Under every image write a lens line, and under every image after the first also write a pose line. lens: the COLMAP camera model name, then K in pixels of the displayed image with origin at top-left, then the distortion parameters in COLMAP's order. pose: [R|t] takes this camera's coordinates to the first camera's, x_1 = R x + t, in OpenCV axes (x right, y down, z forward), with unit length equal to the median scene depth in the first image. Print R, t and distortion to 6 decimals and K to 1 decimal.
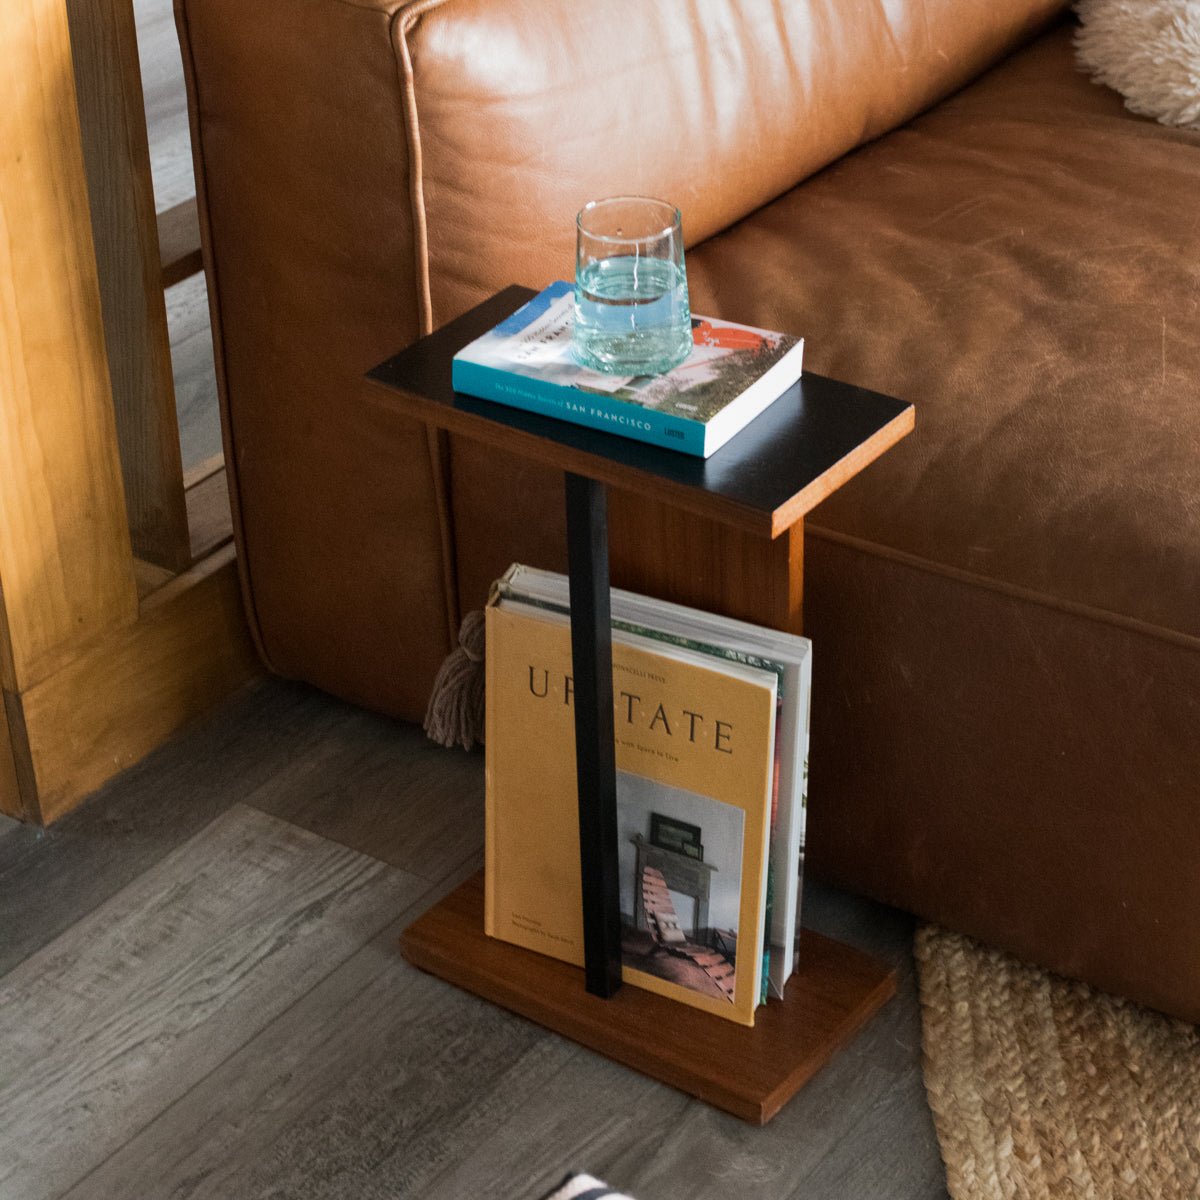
lens RADIAL K [[2842.8, 0, 604.3], [0, 2842.8, 634.3], [0, 0, 1]] dist [-0.102156, -0.191309]
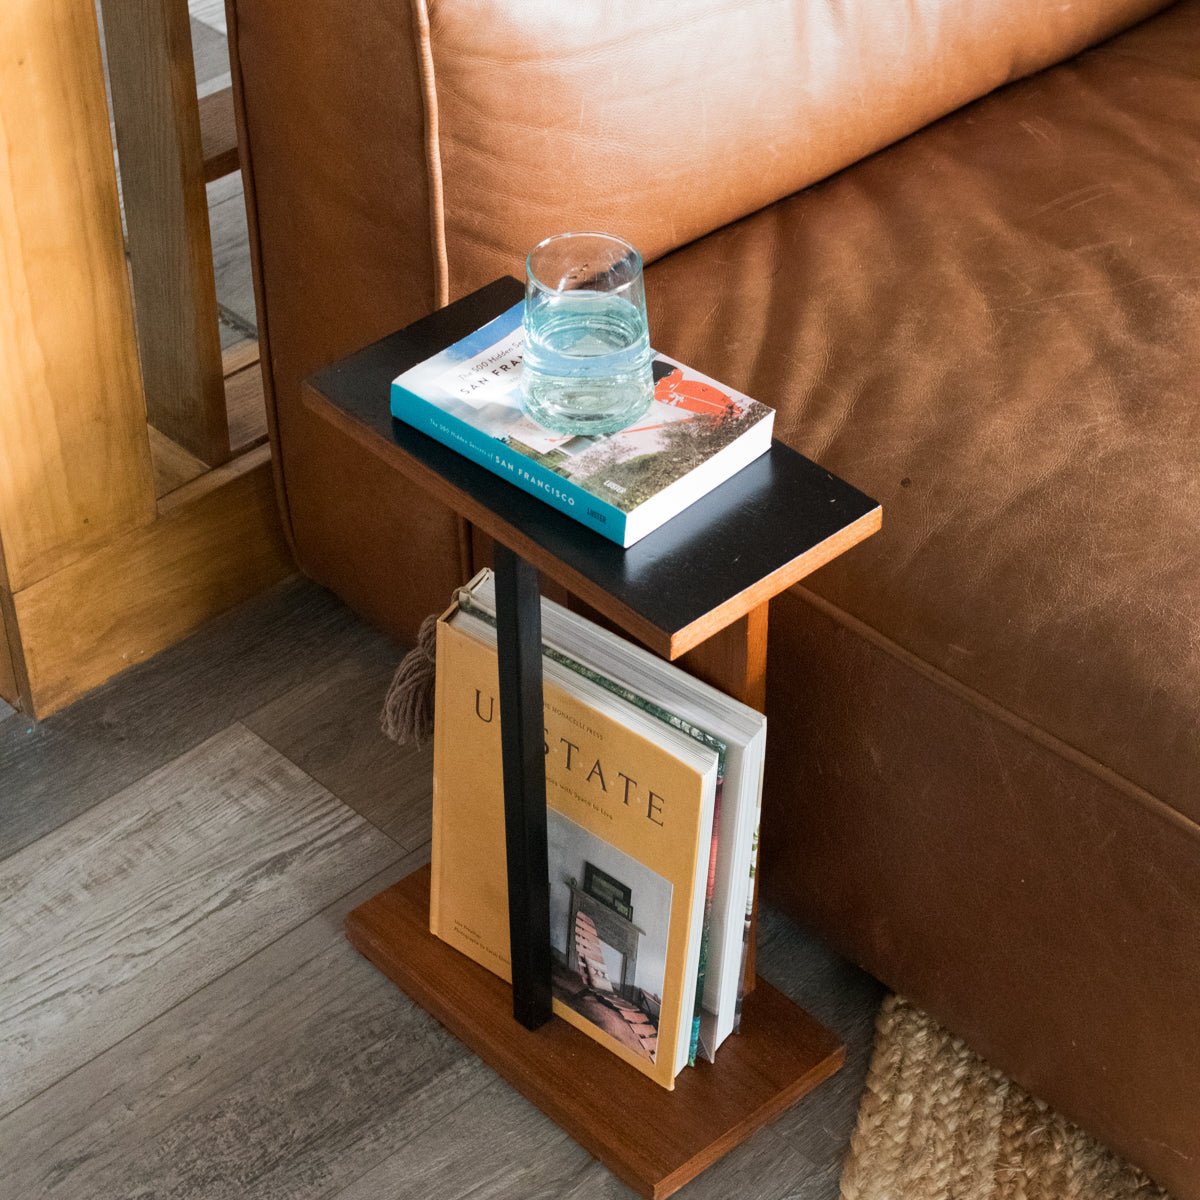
lens RADIAL K [[2842.8, 0, 604.3], [0, 2842.8, 634.3], [0, 0, 1]] dist [-0.102156, -0.191309]
pose [[0.980604, 0.141673, -0.135444, 0.134411], [-0.120481, 0.980762, 0.153591, -0.149976], [0.154598, -0.134293, 0.978808, 0.095738]]
